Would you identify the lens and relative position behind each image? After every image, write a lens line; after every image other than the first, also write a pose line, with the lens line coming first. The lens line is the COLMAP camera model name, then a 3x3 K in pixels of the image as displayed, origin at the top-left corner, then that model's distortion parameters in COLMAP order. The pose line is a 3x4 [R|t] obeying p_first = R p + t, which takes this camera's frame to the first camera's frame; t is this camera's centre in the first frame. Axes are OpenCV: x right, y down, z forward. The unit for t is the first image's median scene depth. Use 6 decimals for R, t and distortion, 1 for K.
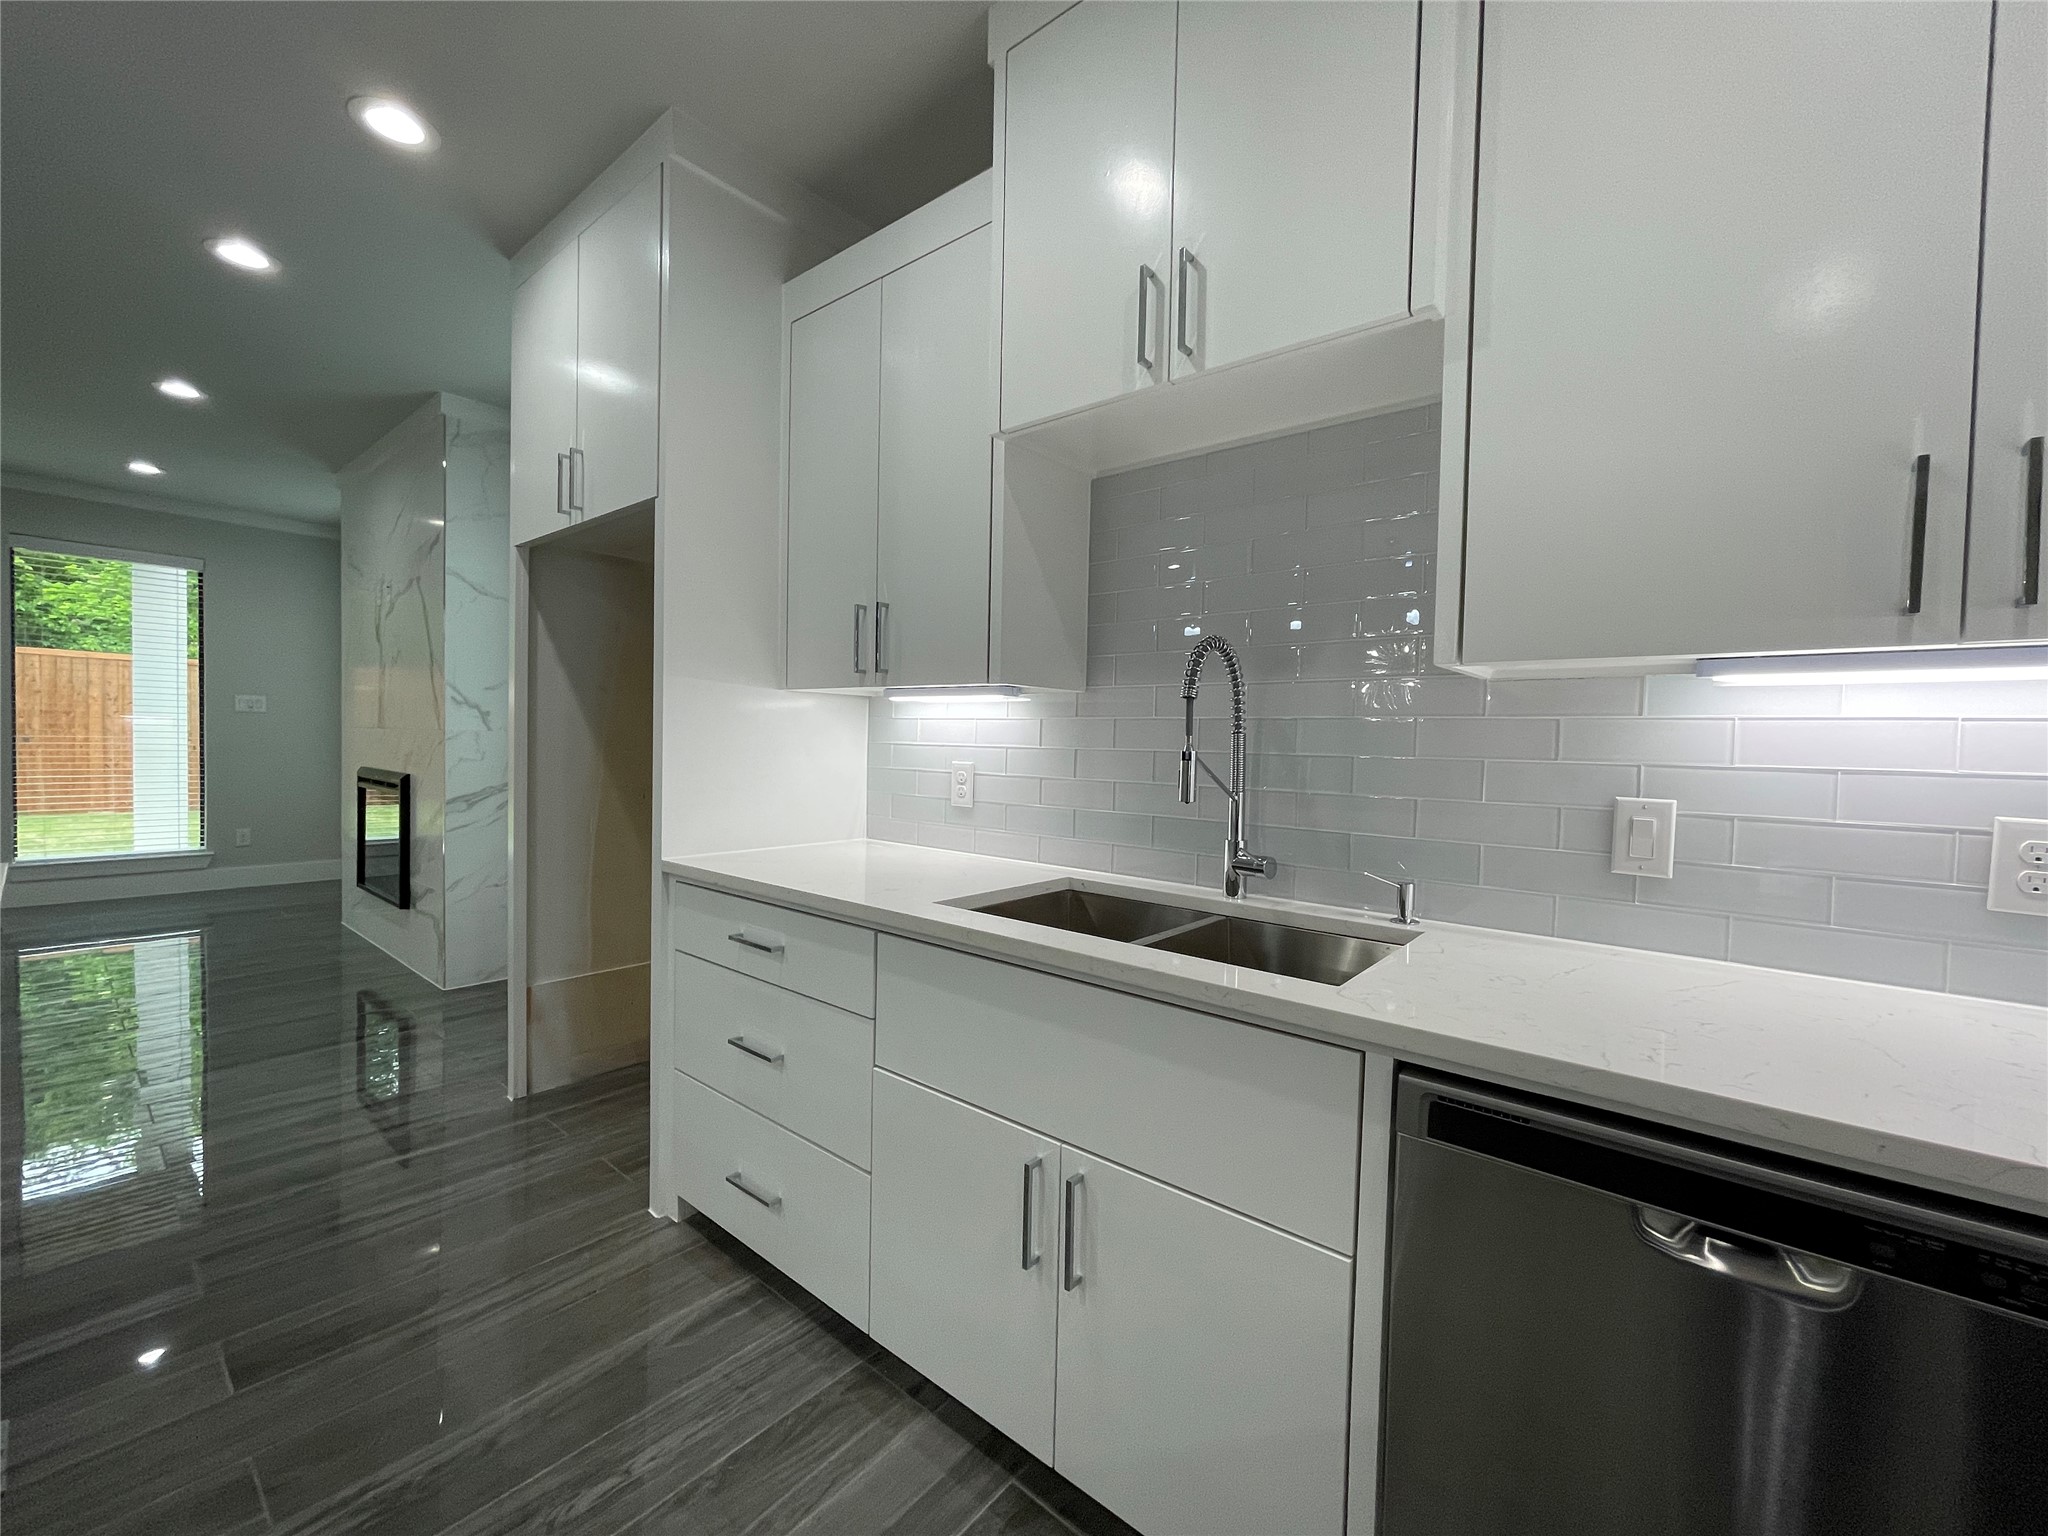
lens RADIAL K [[828.4, 0, 1027.1], [0, 828.4, 765.7], [0, 0, 1]] dist [0.000459, -0.000525]
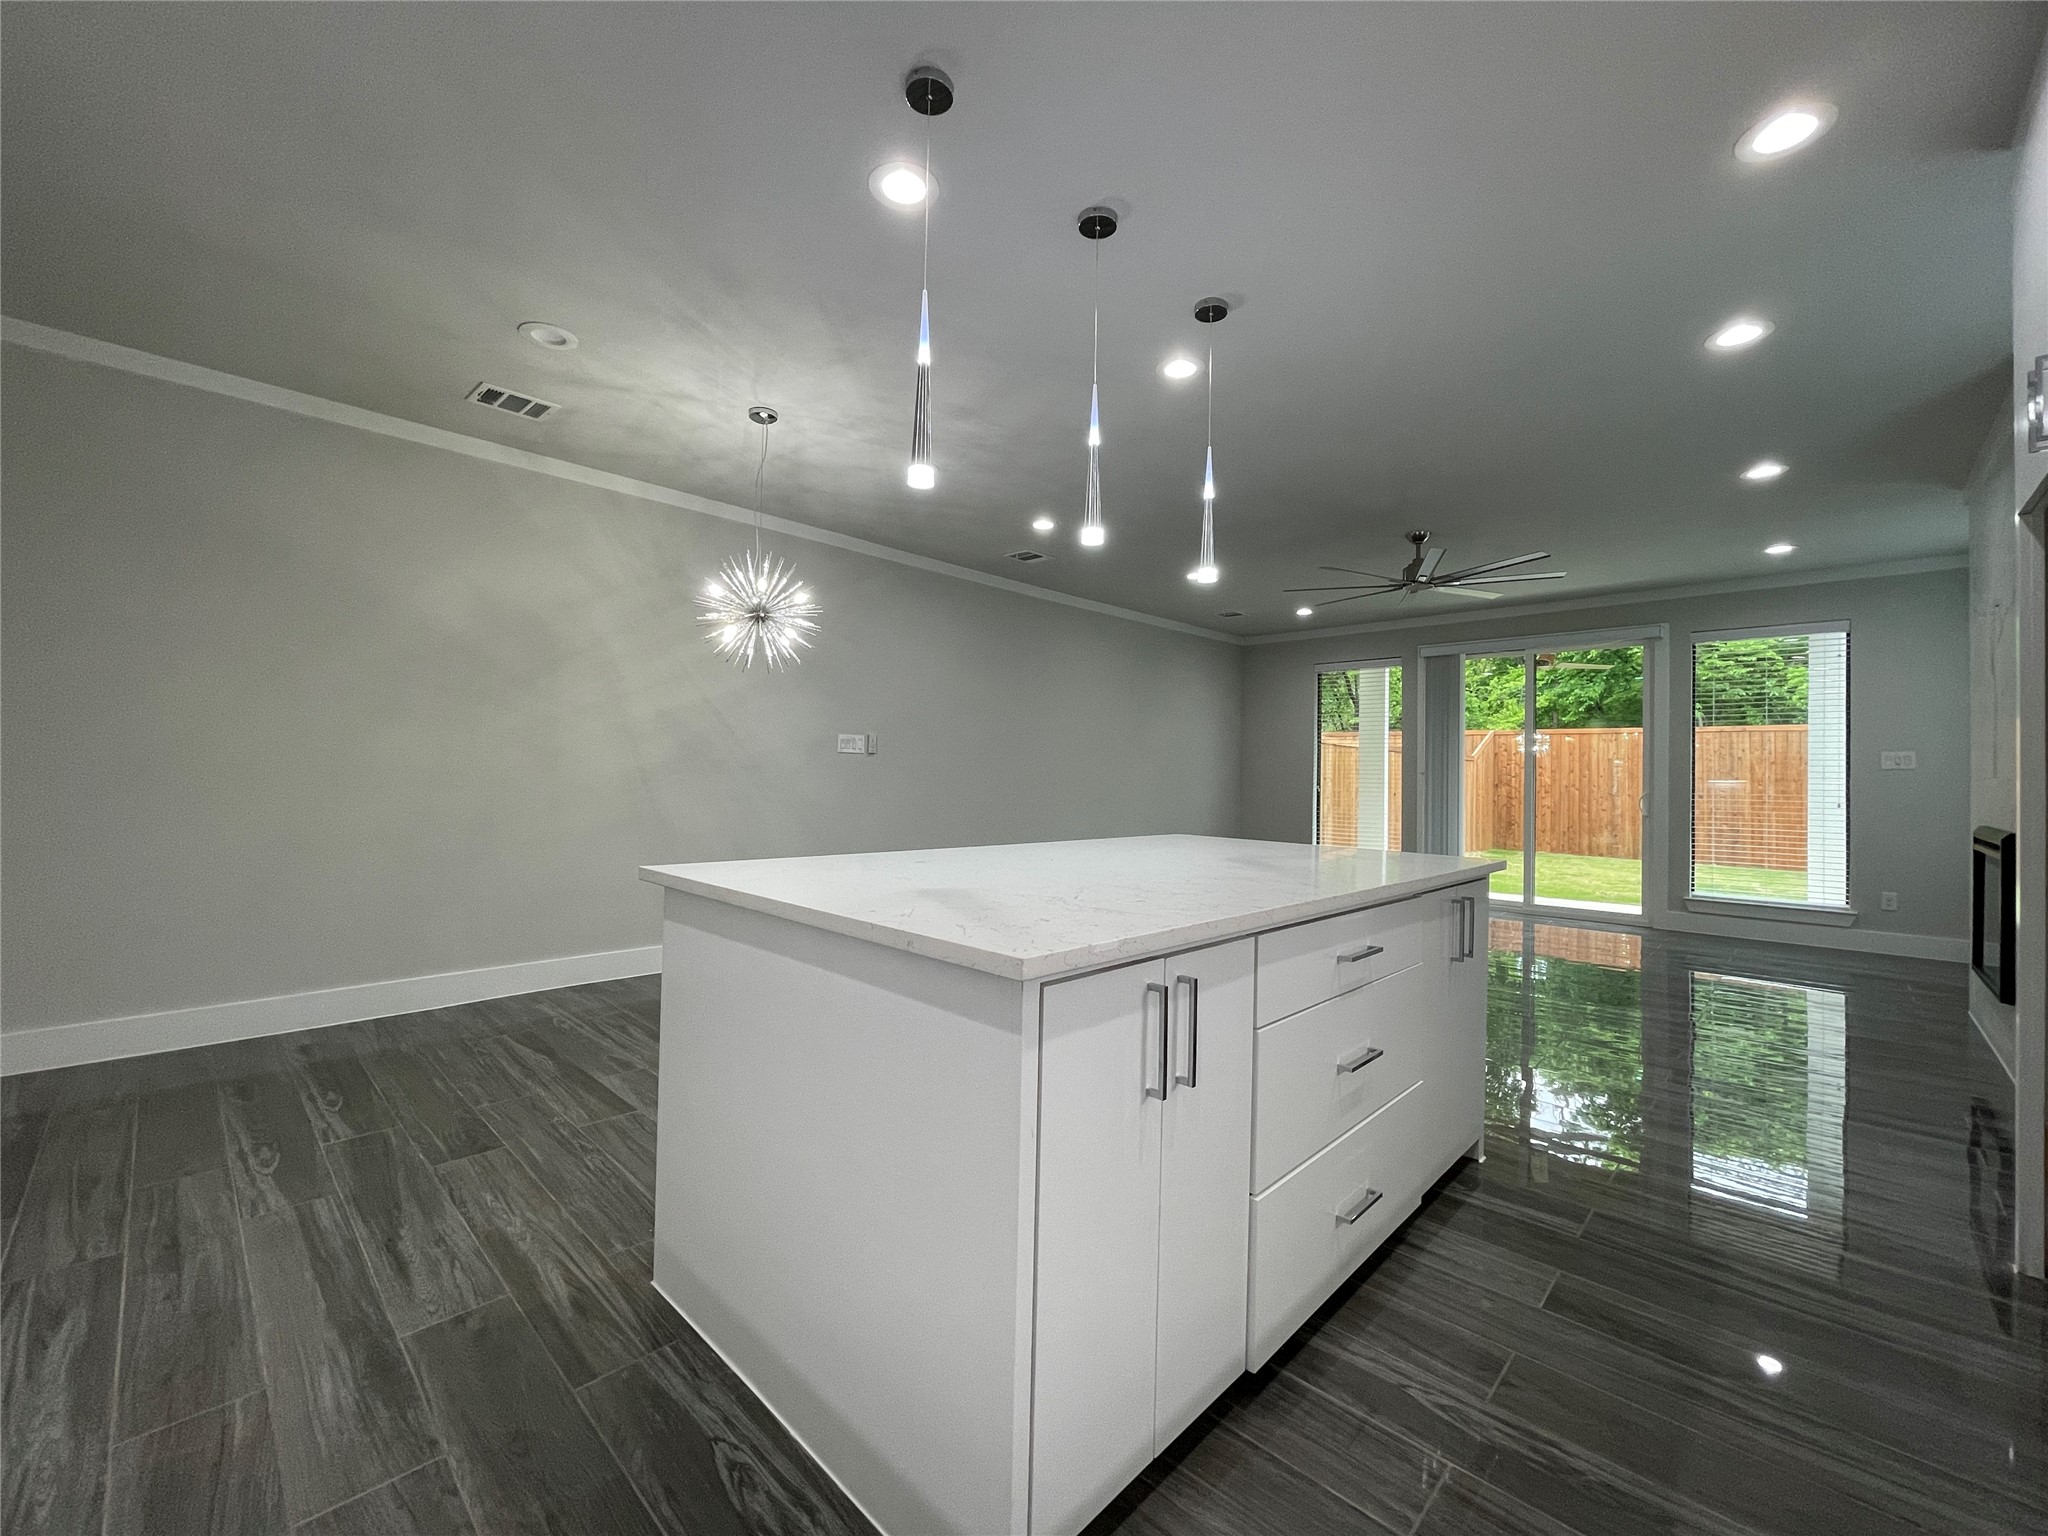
lens RADIAL K [[828.4, 0, 1027.1], [0, 828.4, 765.7], [0, 0, 1]] dist [0.000459, -0.000525]
pose [[-0.055831, -0.035821, -0.997797, 0.269782], [-0.048296, 0.998283, -0.033136, 0.044753], [0.997271, 0.046340, -0.057466, 0.257304]]
